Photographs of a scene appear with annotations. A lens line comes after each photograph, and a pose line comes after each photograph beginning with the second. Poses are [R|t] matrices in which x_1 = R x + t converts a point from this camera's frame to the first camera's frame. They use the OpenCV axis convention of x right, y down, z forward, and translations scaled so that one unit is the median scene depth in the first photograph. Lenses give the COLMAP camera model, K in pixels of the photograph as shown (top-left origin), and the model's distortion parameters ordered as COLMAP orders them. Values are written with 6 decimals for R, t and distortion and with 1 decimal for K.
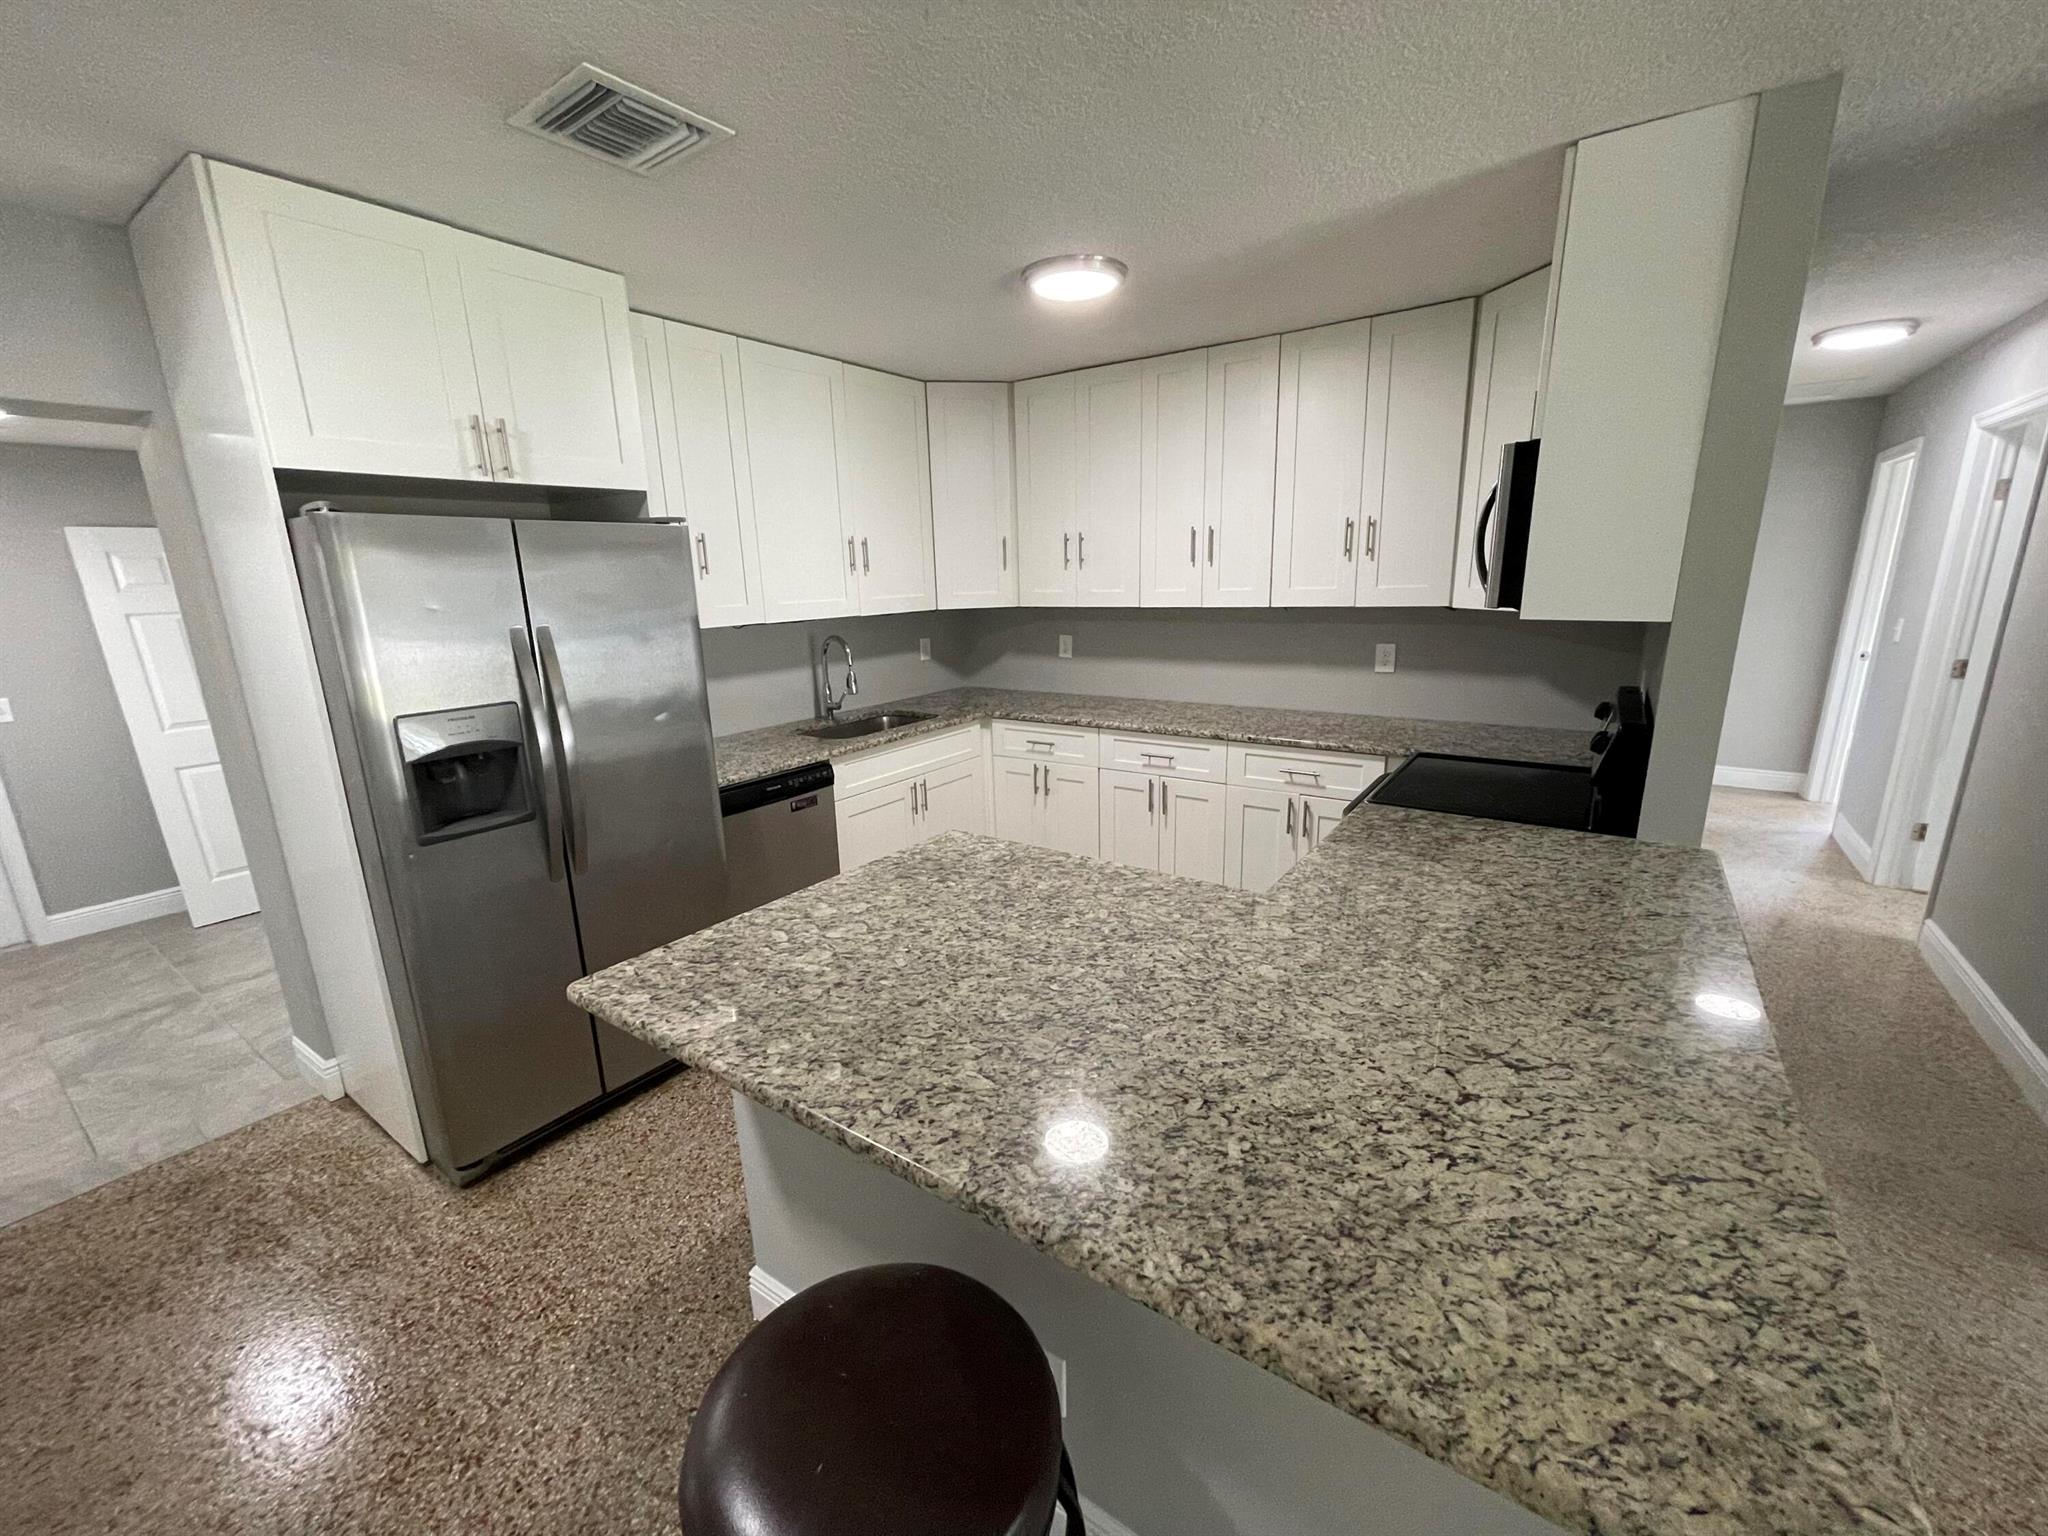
lens RADIAL K [[831.1, 0, 1021.5], [0, 831.1, 780.4], [0, 0, 1]] dist [0.004112, -0.000034]
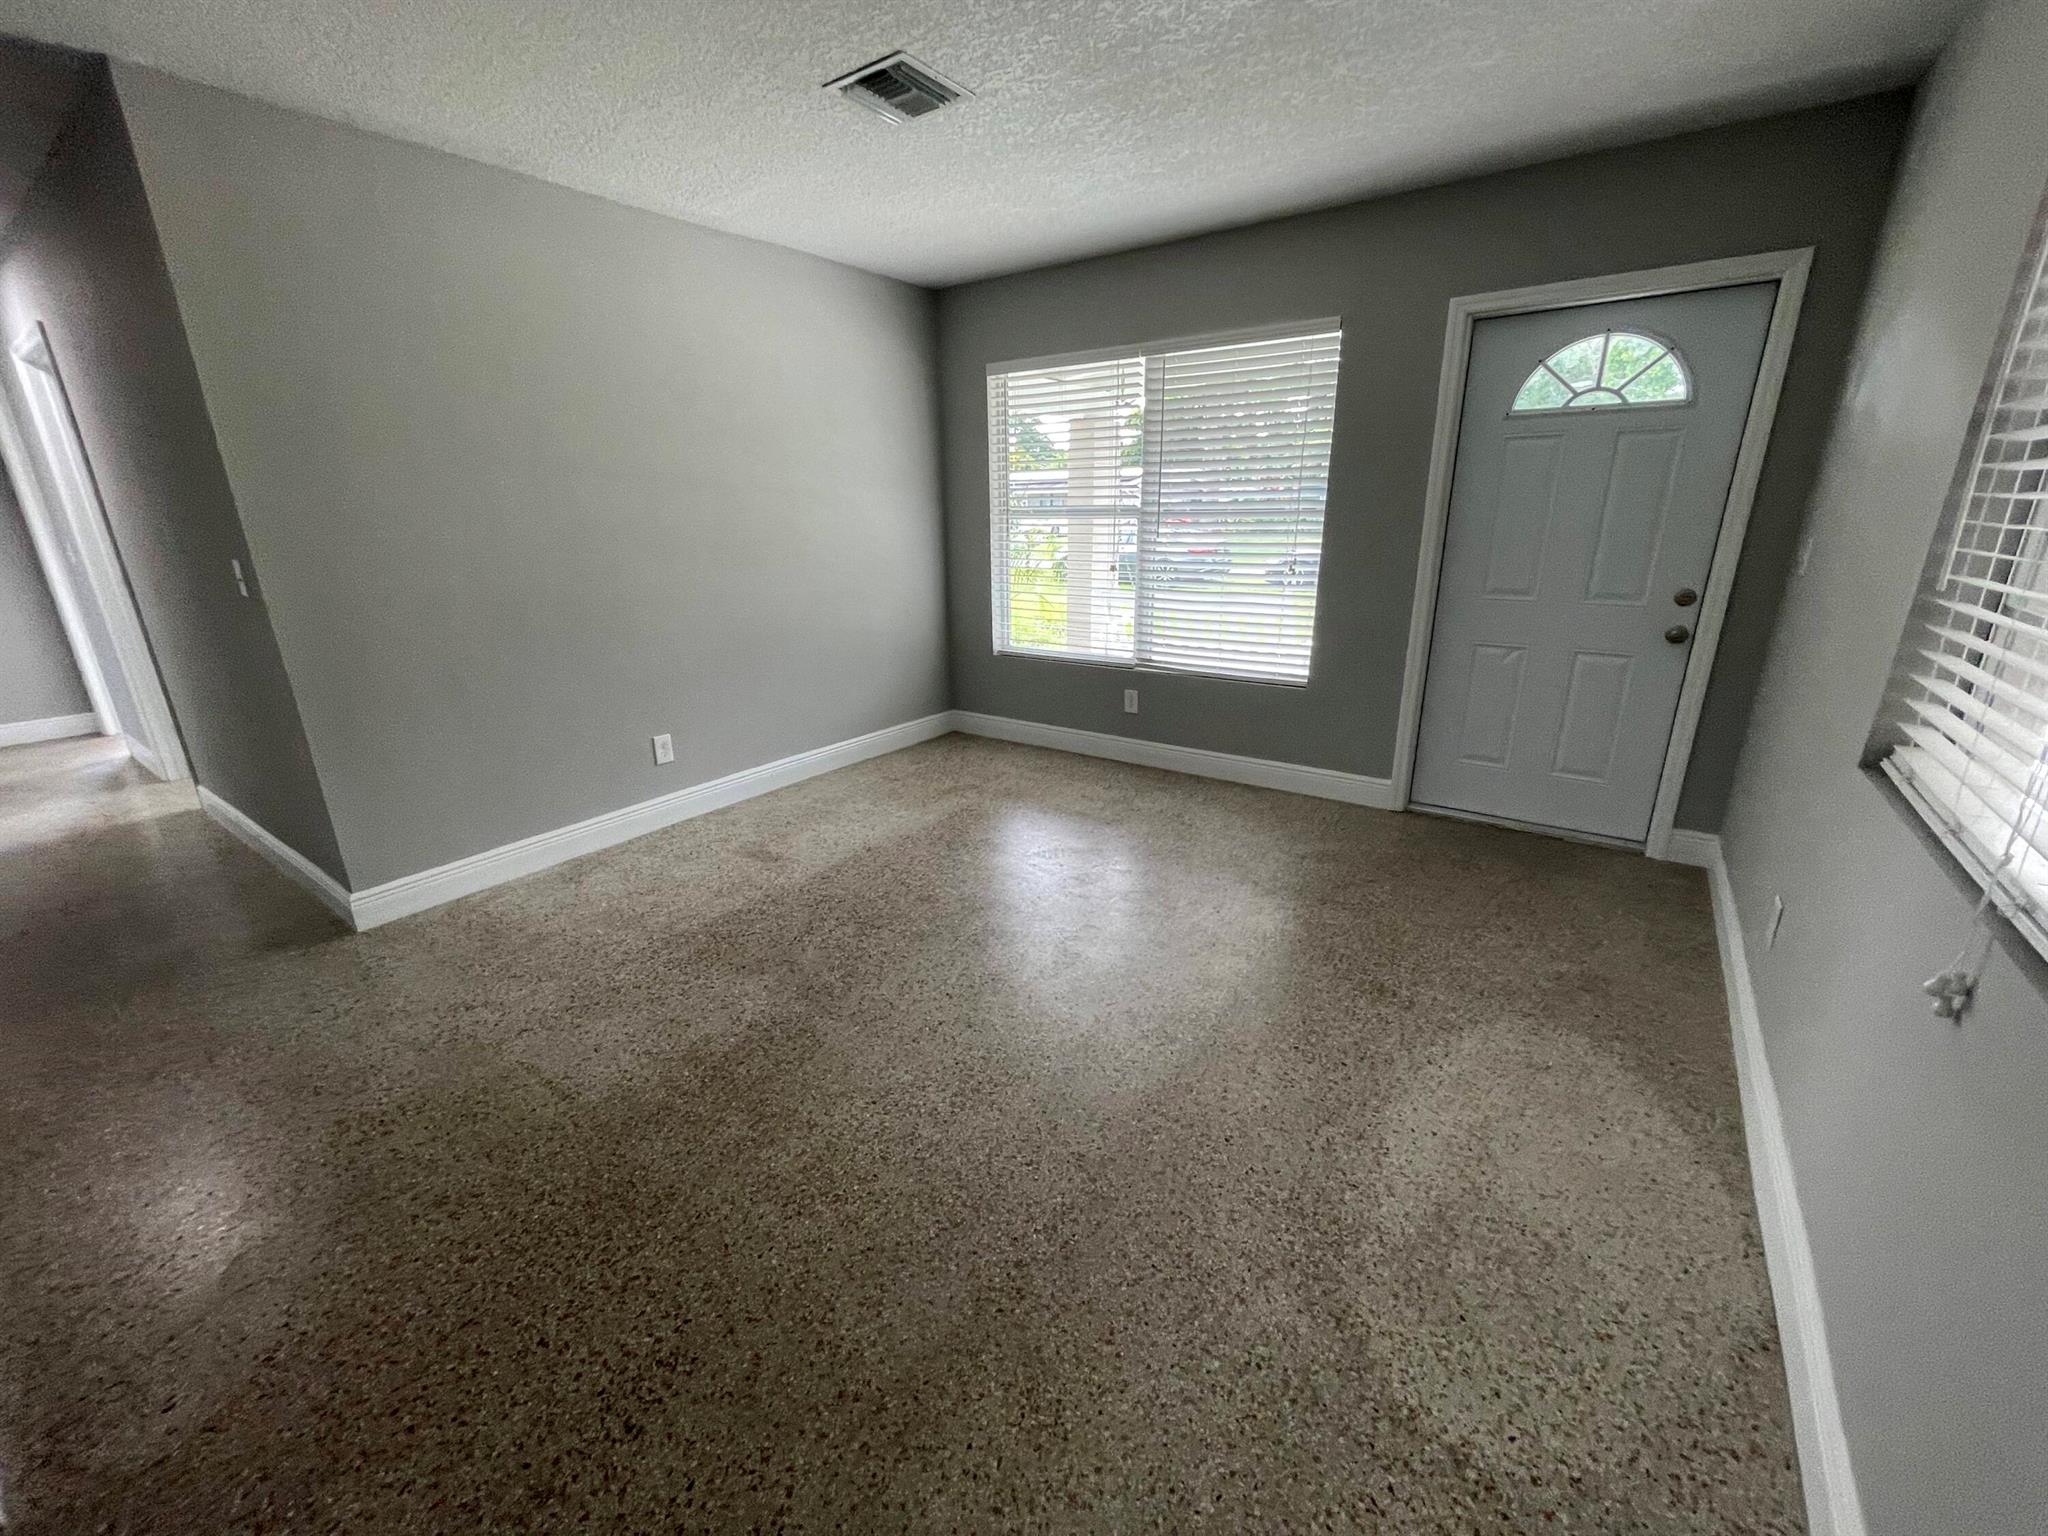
lens RADIAL K [[822.8, 0, 1020.7], [0, 822.8, 768.2], [0, 0, 1]] dist [0.002337, 0.000402]
pose [[0.017205, -0.283211, 0.958903, -0.015536], [0.261495, 0.926940, 0.269079, 0.138951], [-0.965052, 0.246119, 0.090006, -0.254295]]
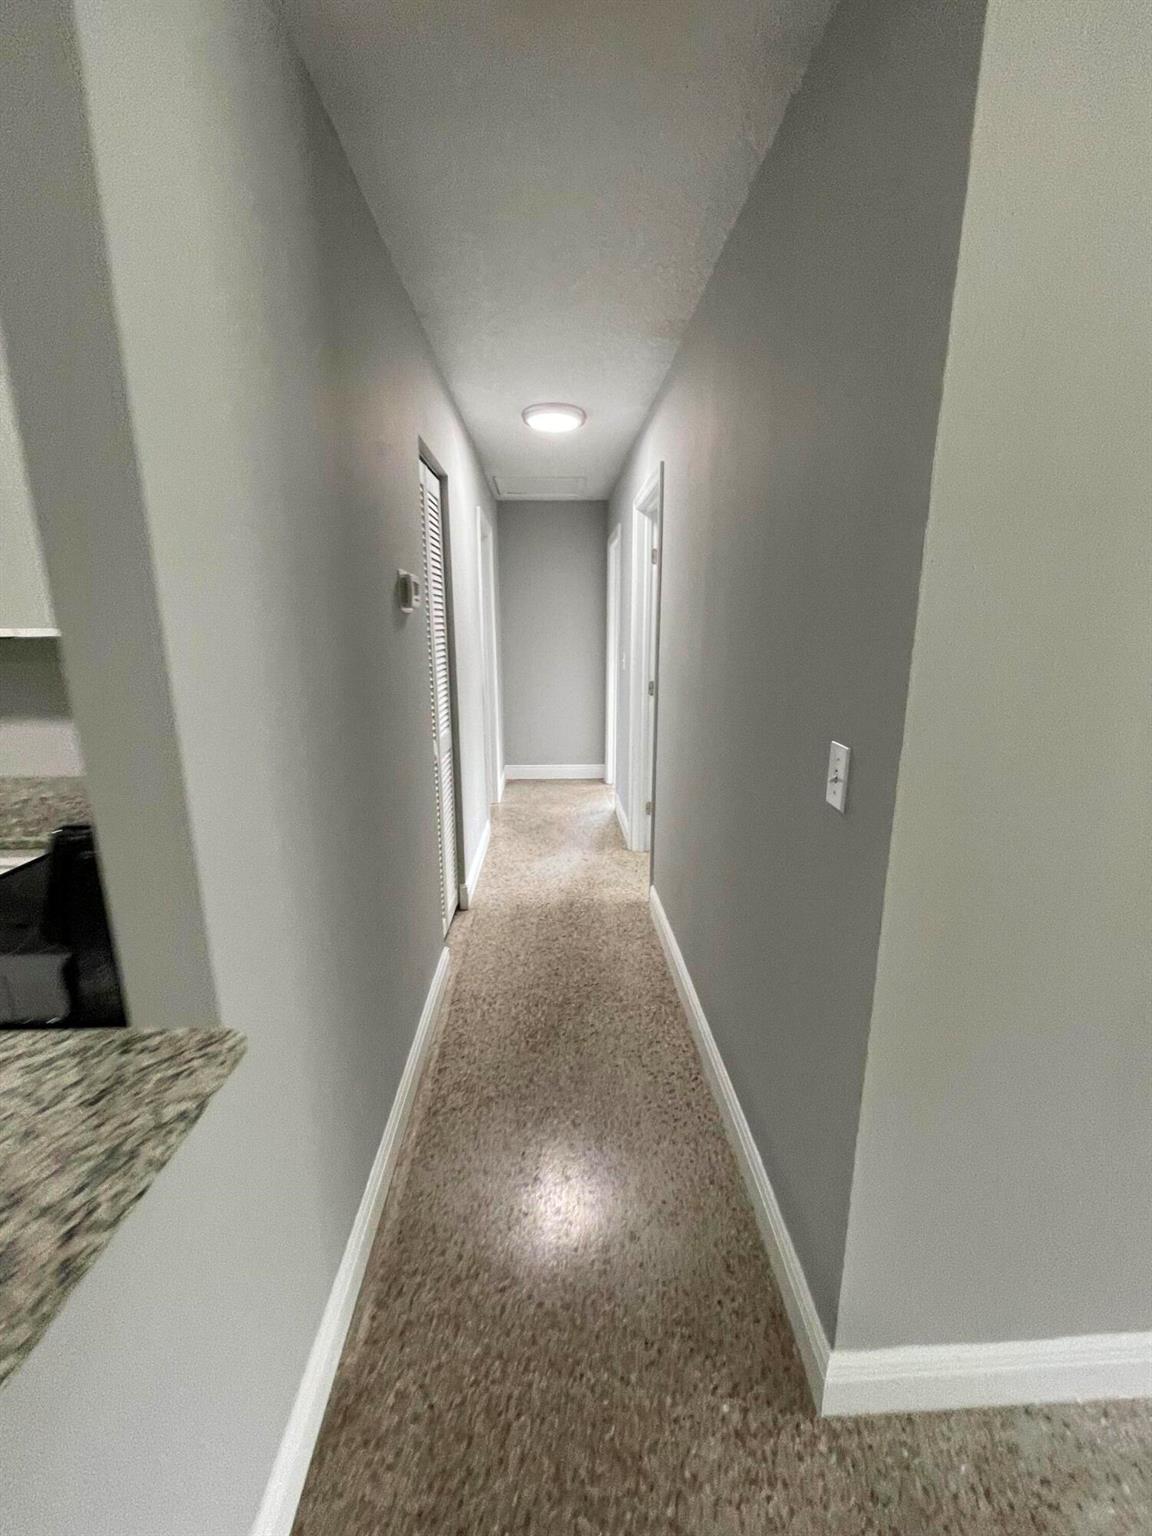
lens RADIAL K [[620.3, 0, 576.0], [0, 620.3, 768.0], [0, 0, 1]] dist [0.002025, 0.000059]
pose [[0.795968, -0.118155, 0.593696, 0.480368], [0.135761, 0.990626, 0.015136, -0.041280], [-0.589919, 0.068553, 0.804547, 0.315127]]
